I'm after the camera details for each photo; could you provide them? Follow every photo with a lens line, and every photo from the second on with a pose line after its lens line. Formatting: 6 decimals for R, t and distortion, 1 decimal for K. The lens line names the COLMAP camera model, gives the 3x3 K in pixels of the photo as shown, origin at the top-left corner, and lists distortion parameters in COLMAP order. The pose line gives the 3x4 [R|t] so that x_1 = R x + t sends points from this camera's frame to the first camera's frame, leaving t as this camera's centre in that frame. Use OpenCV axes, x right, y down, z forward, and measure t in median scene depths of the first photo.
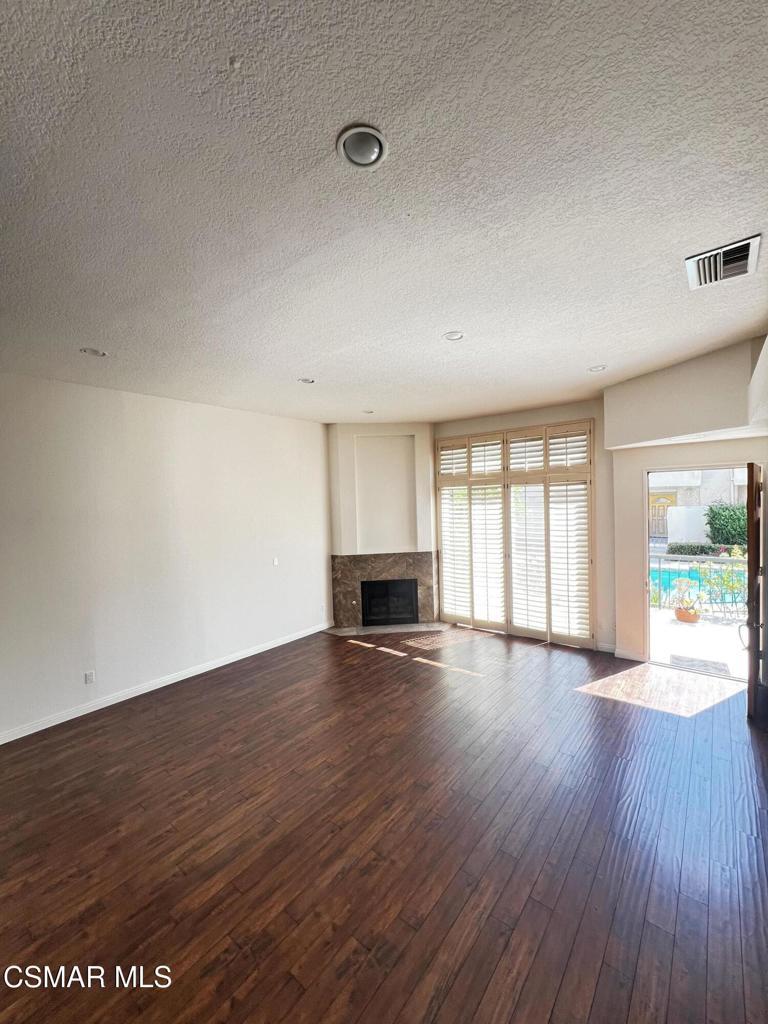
lens RADIAL K [[411.7, 0, 382.1], [0, 411.7, 512.3], [0, 0, 1]] dist [-0.001309, 0.000661]
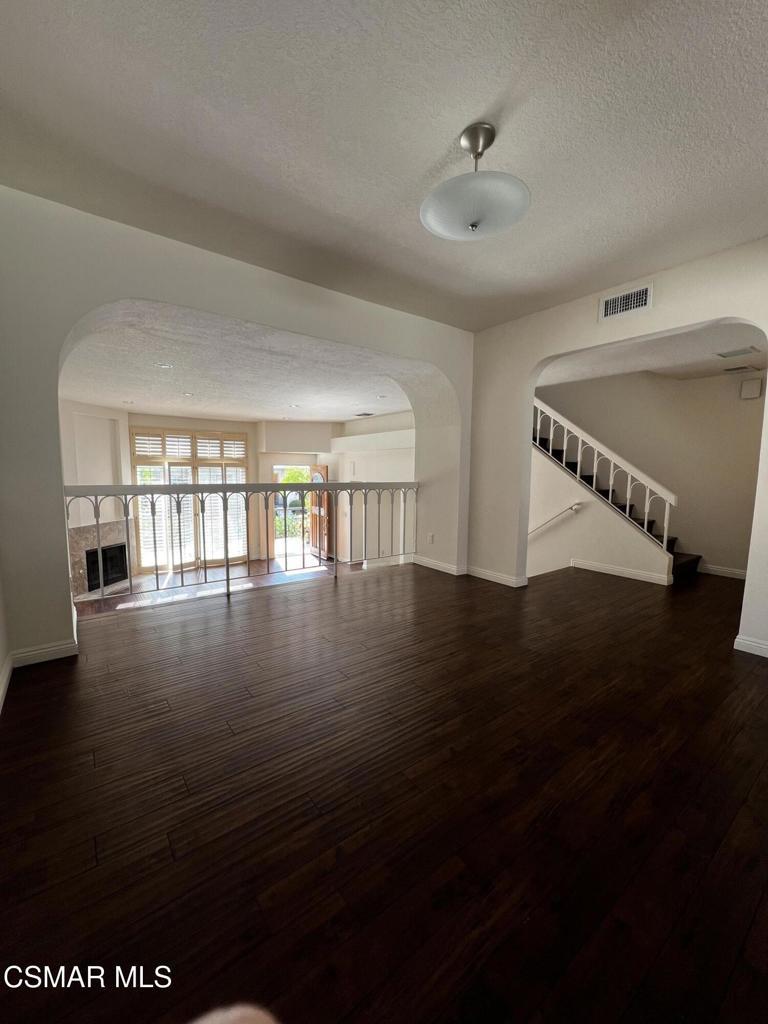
lens RADIAL K [[411.7, 0, 385.9], [0, 411.7, 516.0], [0, 0, 1]] dist [-0.001309, 0.000661]
pose [[0.232217, -0.076066, 0.969685, -1.148497], [0.015456, 0.997100, 0.074516, 0.011292], [-0.972541, -0.002316, 0.232719, -0.018022]]
